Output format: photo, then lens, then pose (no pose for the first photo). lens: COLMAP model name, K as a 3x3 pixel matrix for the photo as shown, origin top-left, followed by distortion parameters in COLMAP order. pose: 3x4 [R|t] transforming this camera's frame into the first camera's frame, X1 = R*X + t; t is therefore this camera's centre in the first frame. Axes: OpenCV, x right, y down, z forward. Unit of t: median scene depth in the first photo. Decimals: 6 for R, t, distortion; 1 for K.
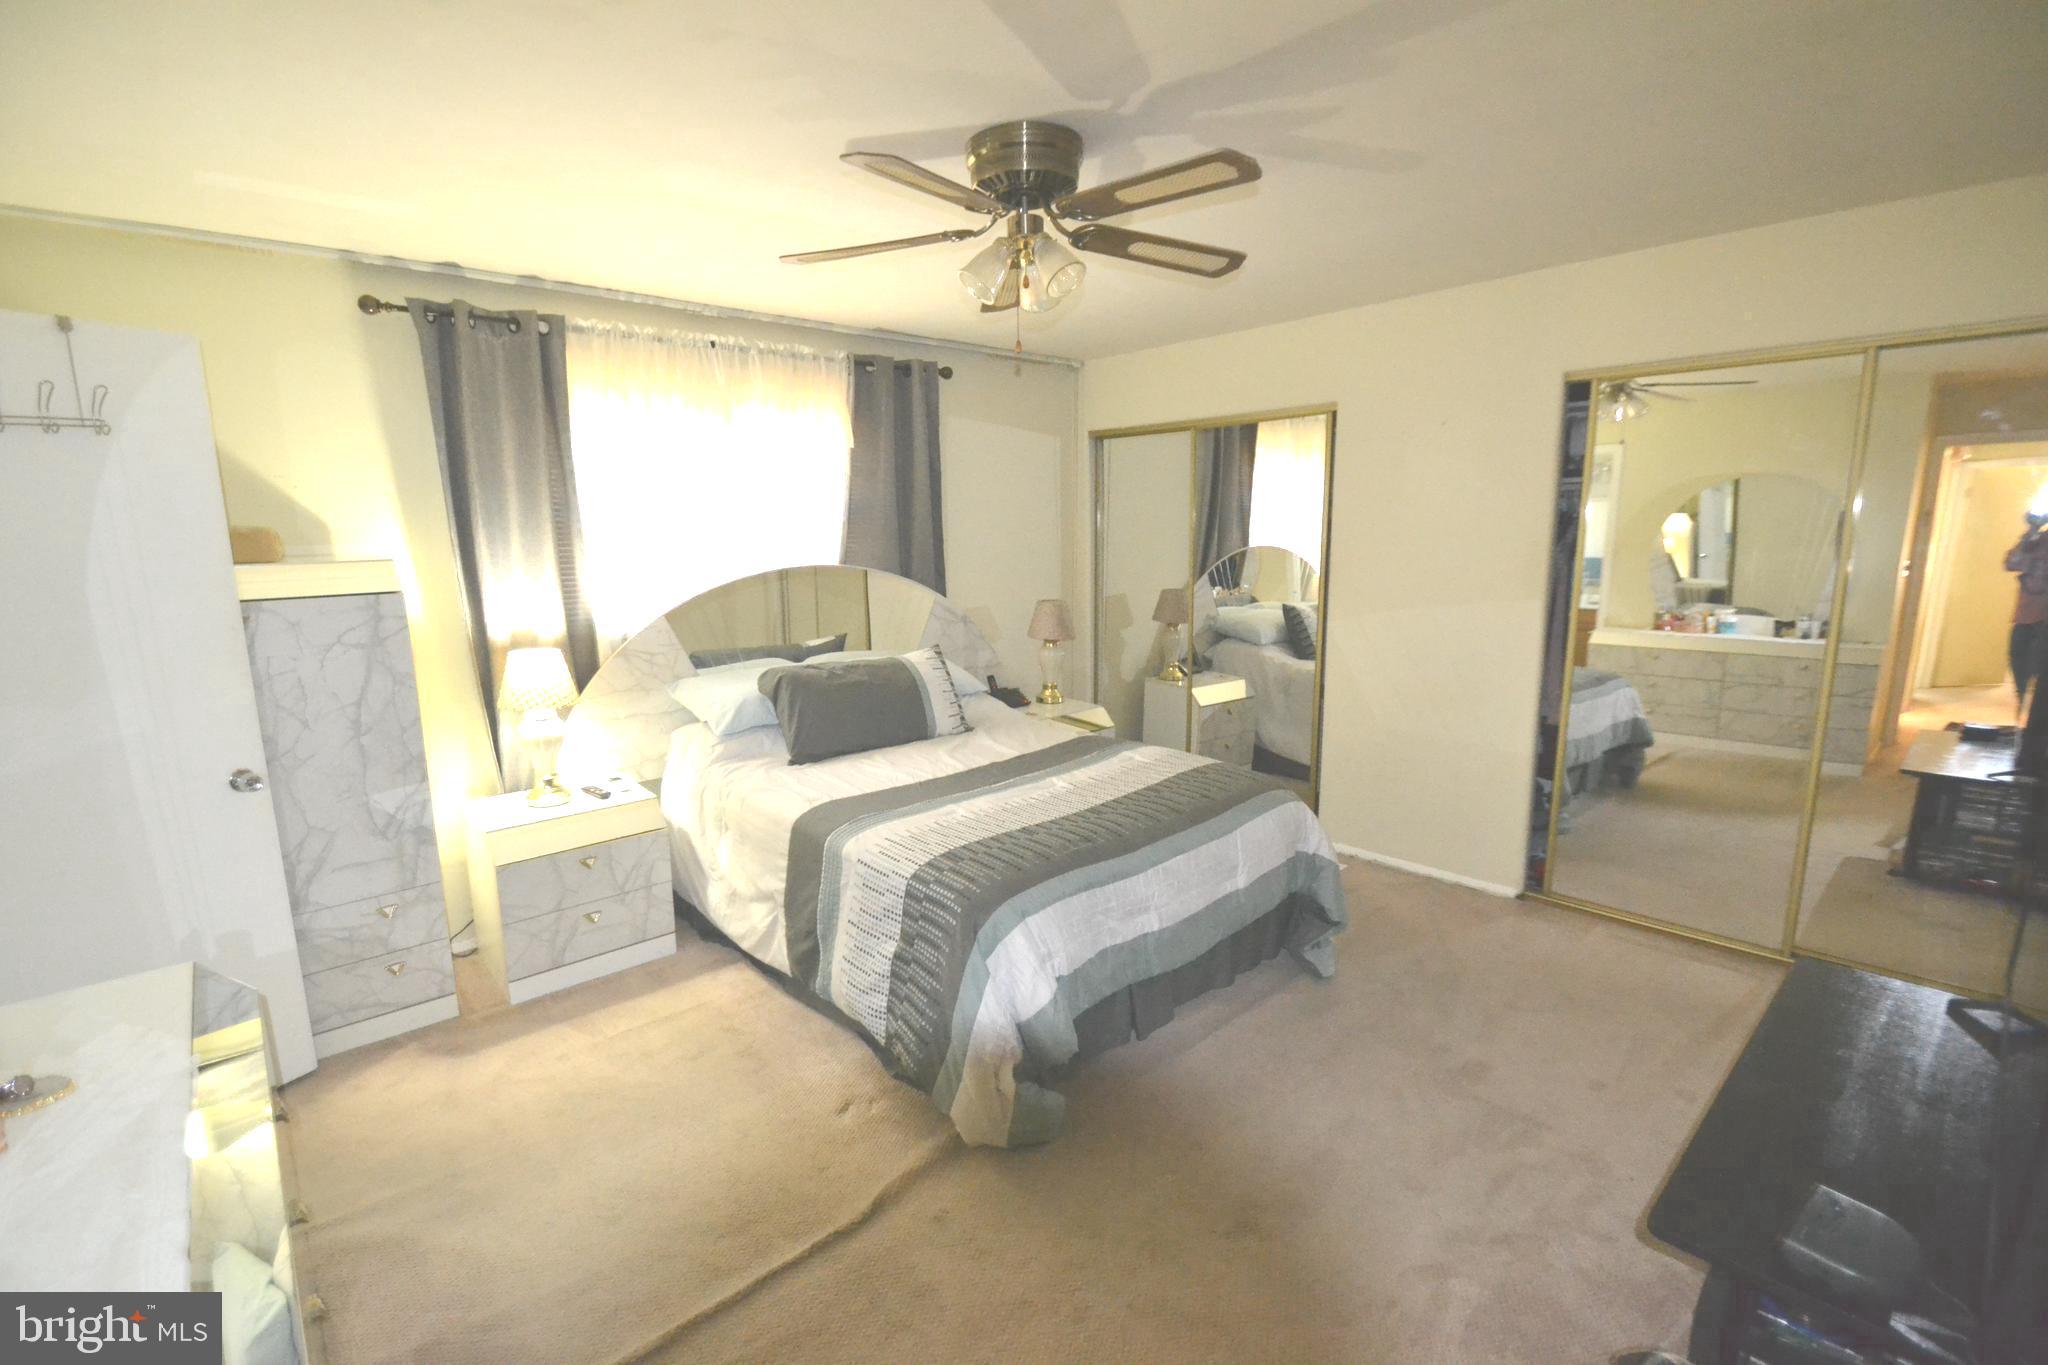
lens RADIAL K [[917.9, 0, 1009.6], [0, 917.9, 682.3], [0, 0, 1]] dist [0.004362, -0.010911]
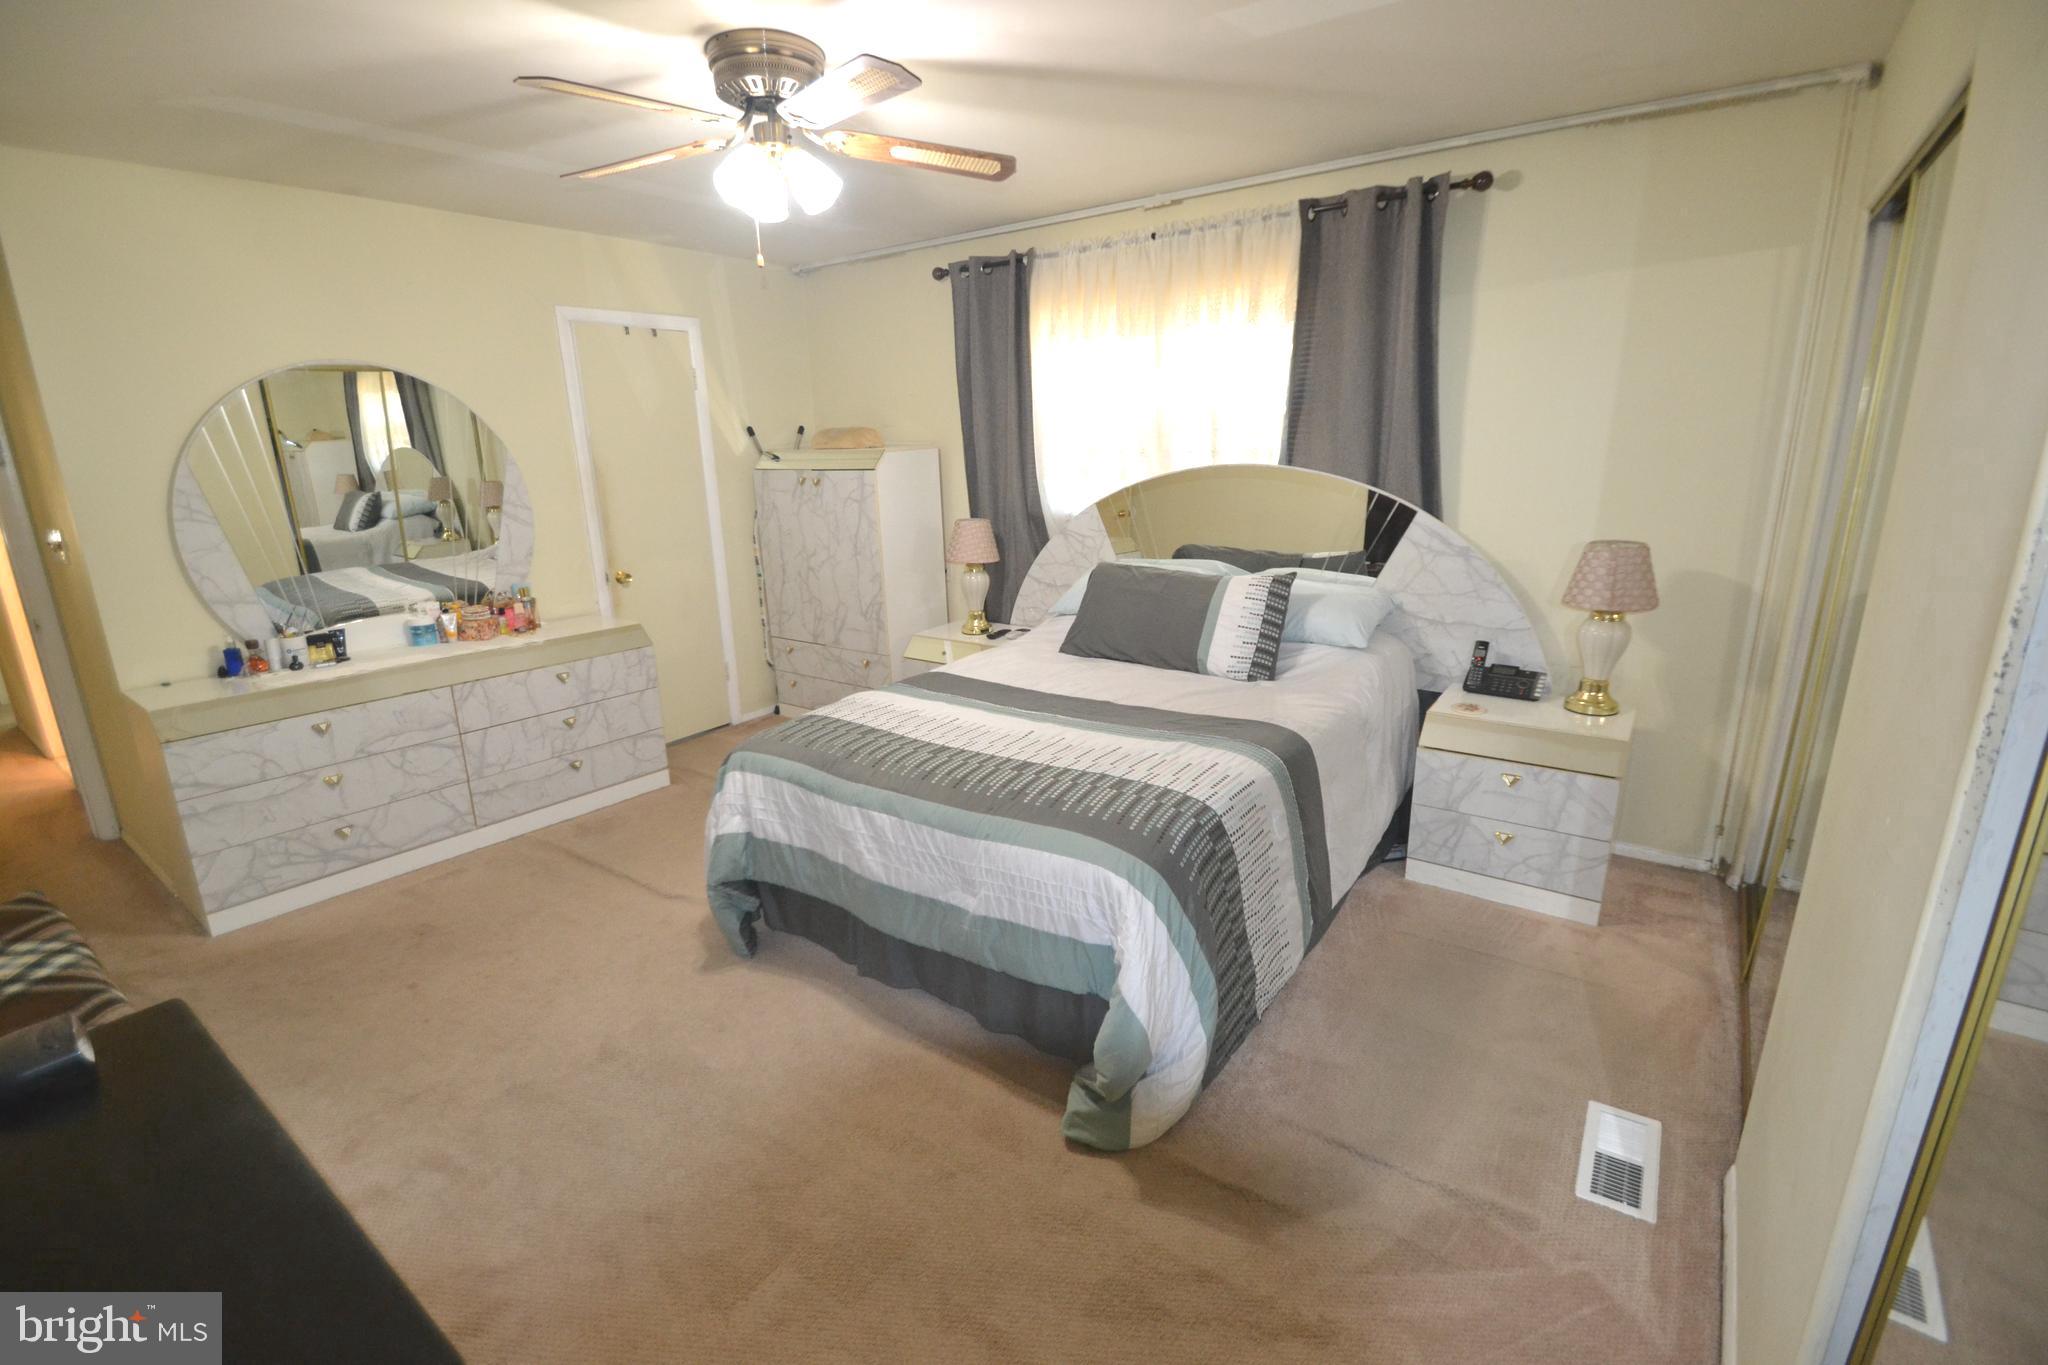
lens RADIAL K [[917.9, 0, 1007.2], [0, 917.9, 689.9], [0, 0, 1]] dist [0.004362, -0.010911]
pose [[0.185715, 0.273888, -0.943660, 0.806635], [-0.142417, 0.957729, 0.249943, -0.131209], [0.972228, 0.087975, 0.216872, 0.731482]]
